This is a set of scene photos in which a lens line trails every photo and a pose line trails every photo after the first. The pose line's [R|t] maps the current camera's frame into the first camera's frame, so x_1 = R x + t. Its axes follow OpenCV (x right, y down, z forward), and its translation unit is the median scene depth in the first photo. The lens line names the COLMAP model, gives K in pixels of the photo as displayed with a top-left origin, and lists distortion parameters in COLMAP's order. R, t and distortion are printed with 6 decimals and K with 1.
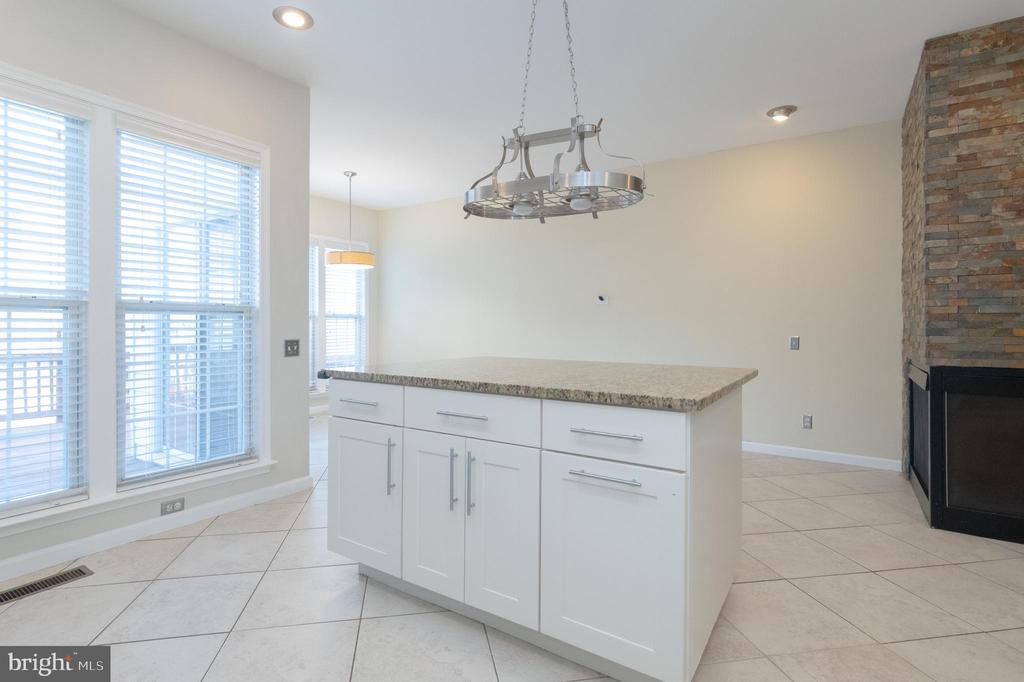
lens RADIAL K [[481.6, 0, 512.0], [0, 481.6, 341.0], [0, 0, 1]] dist [0.000617, -0.000023]
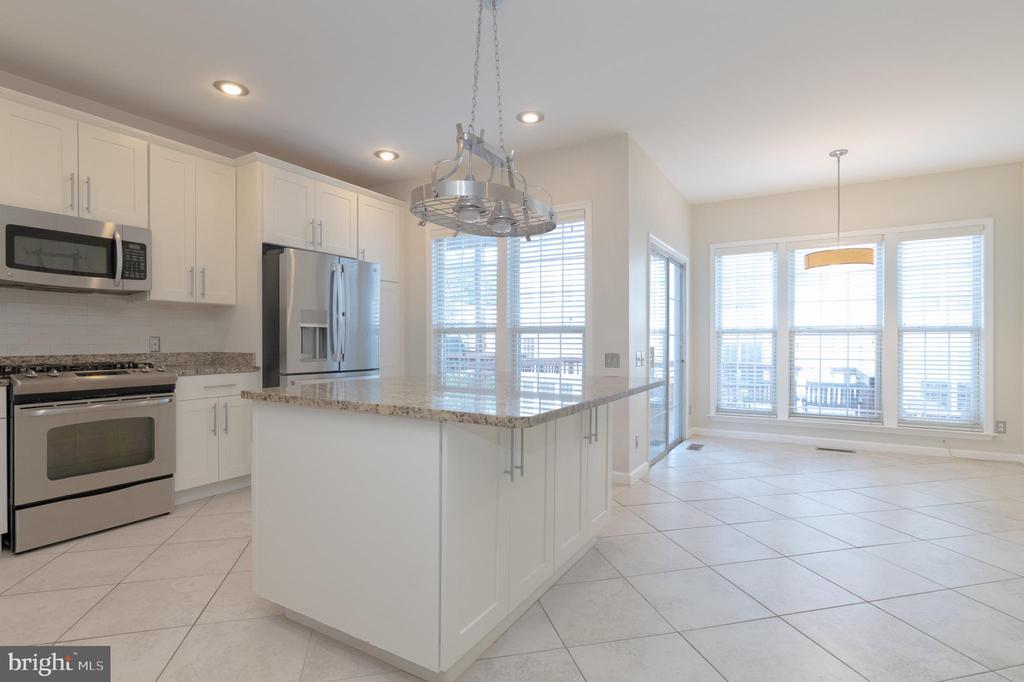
lens RADIAL K [[481.6, 0, 512.0], [0, 481.6, 341.0], [0, 0, 1]] dist [0.000617, -0.000023]
pose [[0.035039, -0.001737, -0.999384, 0.706252], [-0.036395, 0.999333, -0.003013, -0.020425], [0.998723, 0.036478, 0.034952, 0.708489]]
